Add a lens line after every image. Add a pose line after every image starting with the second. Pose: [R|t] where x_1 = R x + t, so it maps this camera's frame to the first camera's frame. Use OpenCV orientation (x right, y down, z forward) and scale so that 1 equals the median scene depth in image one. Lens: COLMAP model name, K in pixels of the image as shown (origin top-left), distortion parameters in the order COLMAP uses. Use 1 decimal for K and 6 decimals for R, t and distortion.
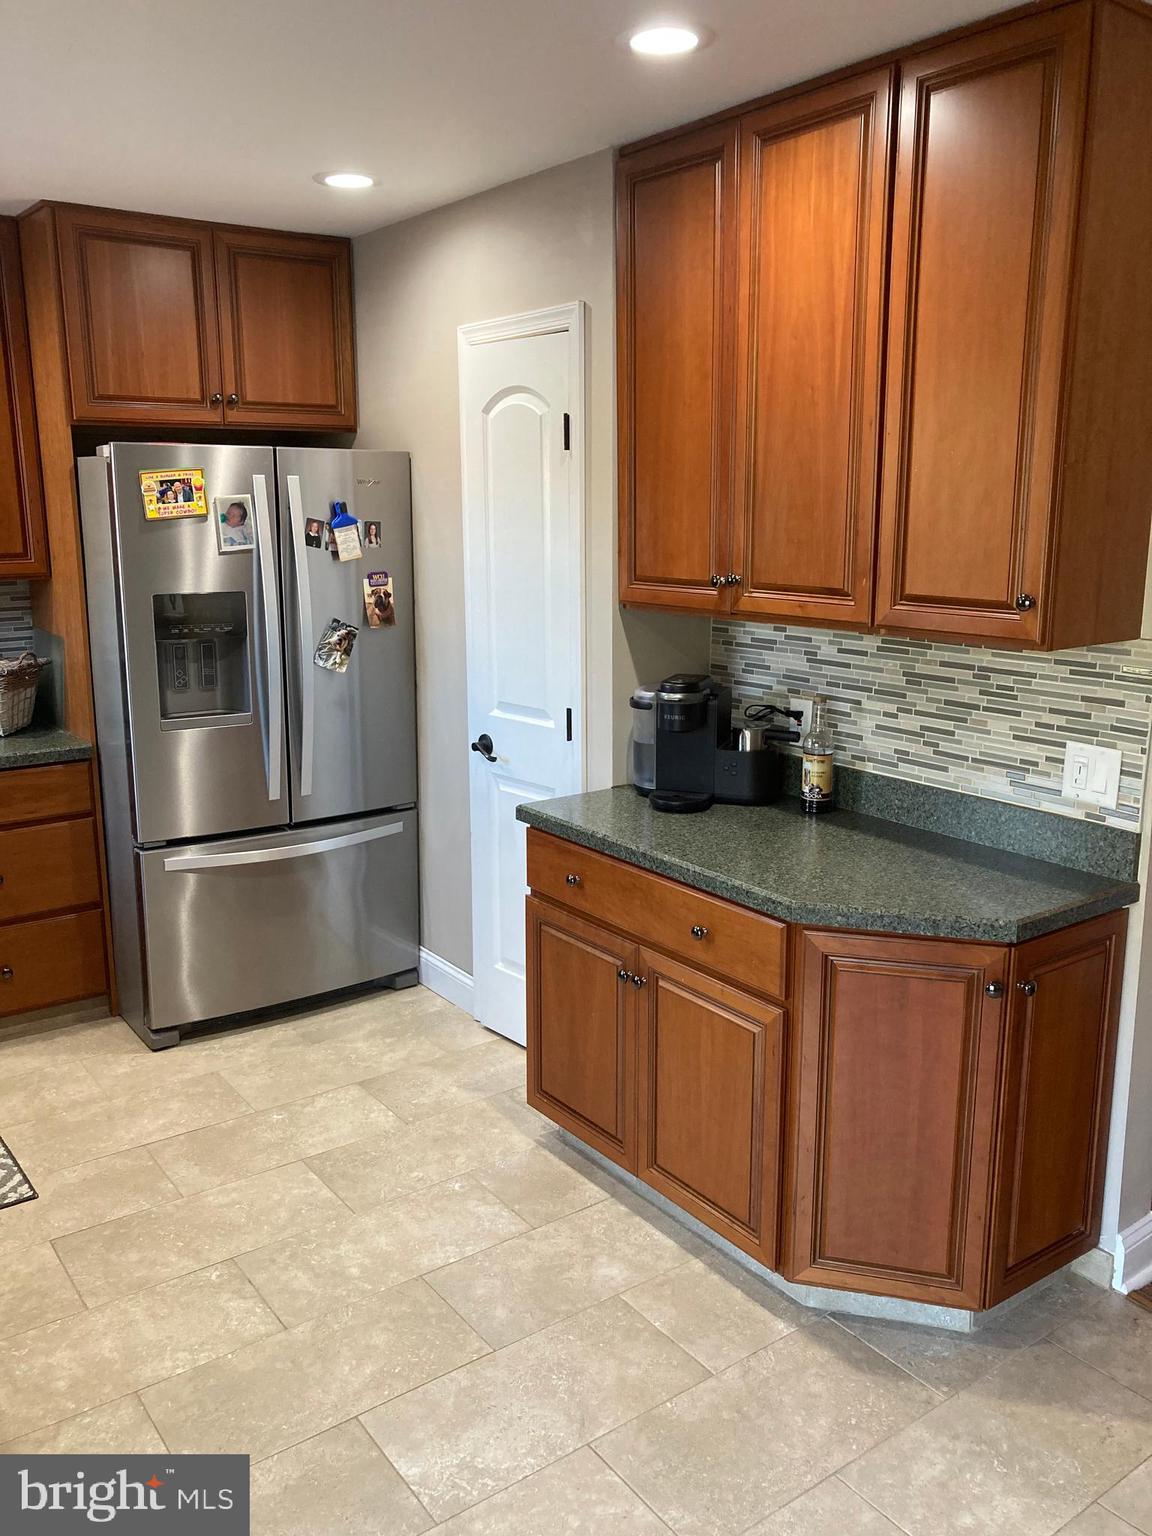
lens RADIAL K [[1261.1, 0, 573.8], [0, 1261.1, 774.0], [0, 0, 1]] dist [0.046611, -0.039619]
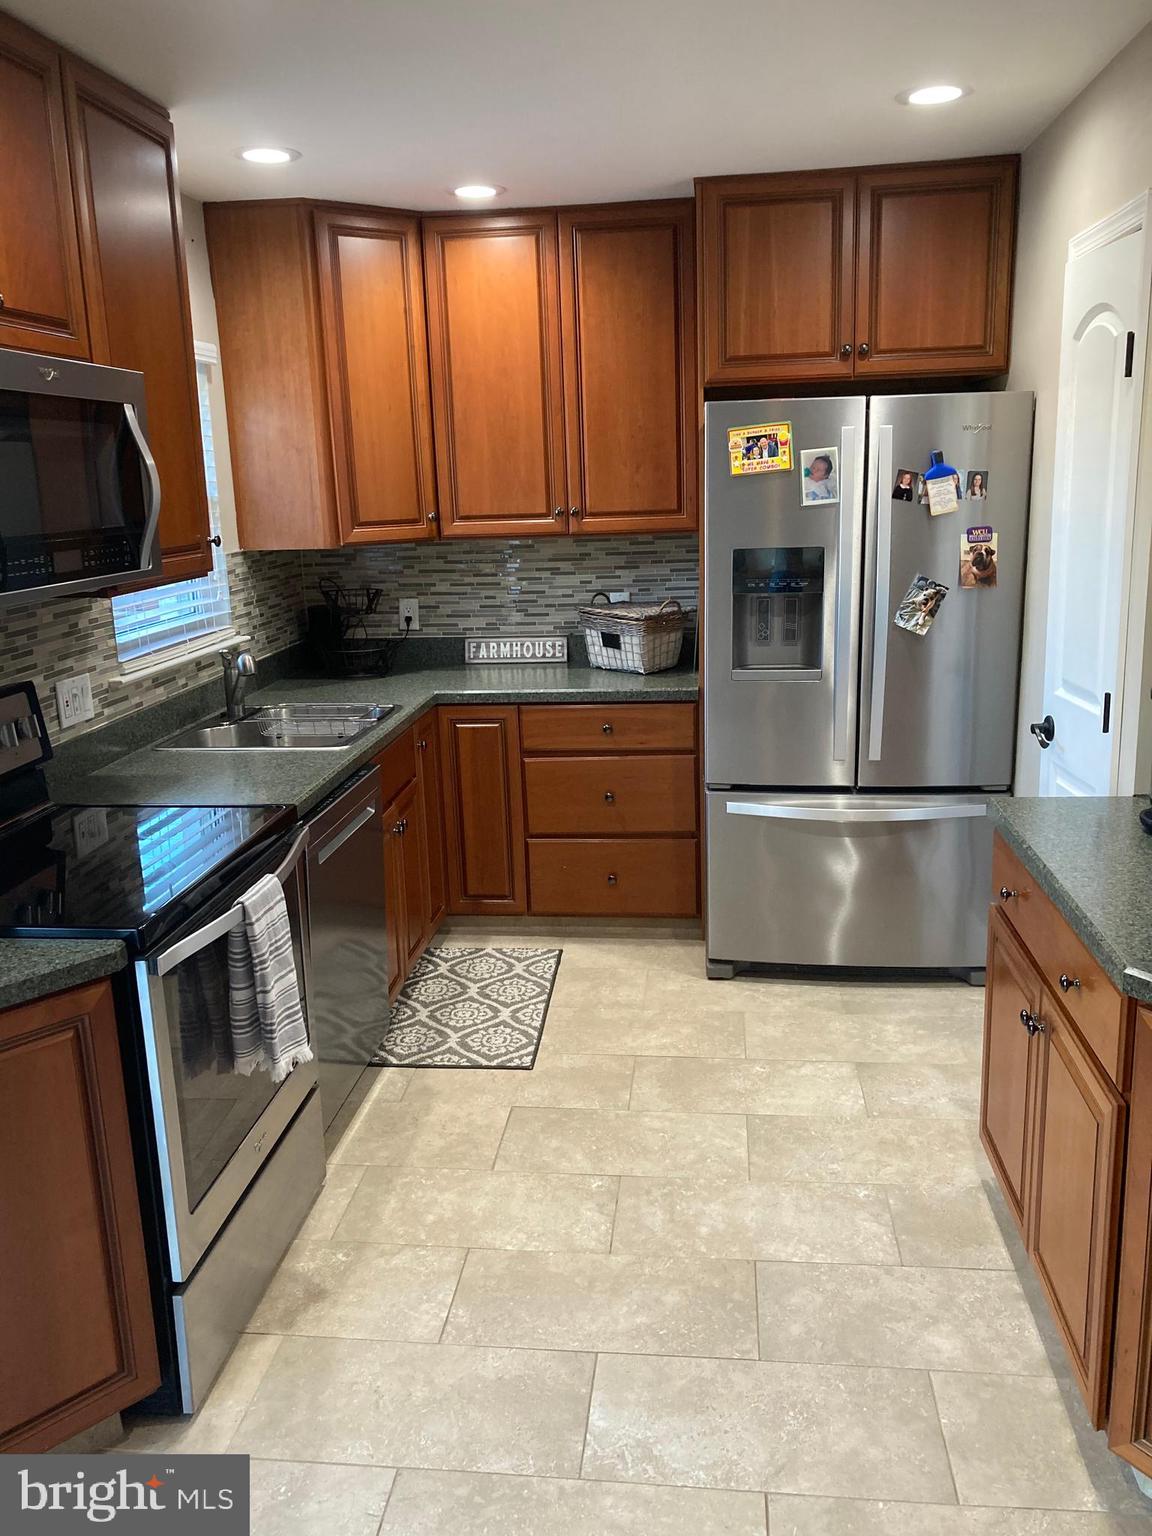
lens RADIAL K [[1261.1, 0, 576.5], [0, 1261.1, 771.9], [0, 0, 1]] dist [0.046611, -0.039619]
pose [[0.735818, 0.135315, -0.663522, 0.277032], [-0.113541, 0.990614, 0.076108, -0.022899], [0.667593, 0.019335, 0.744275, 0.138178]]
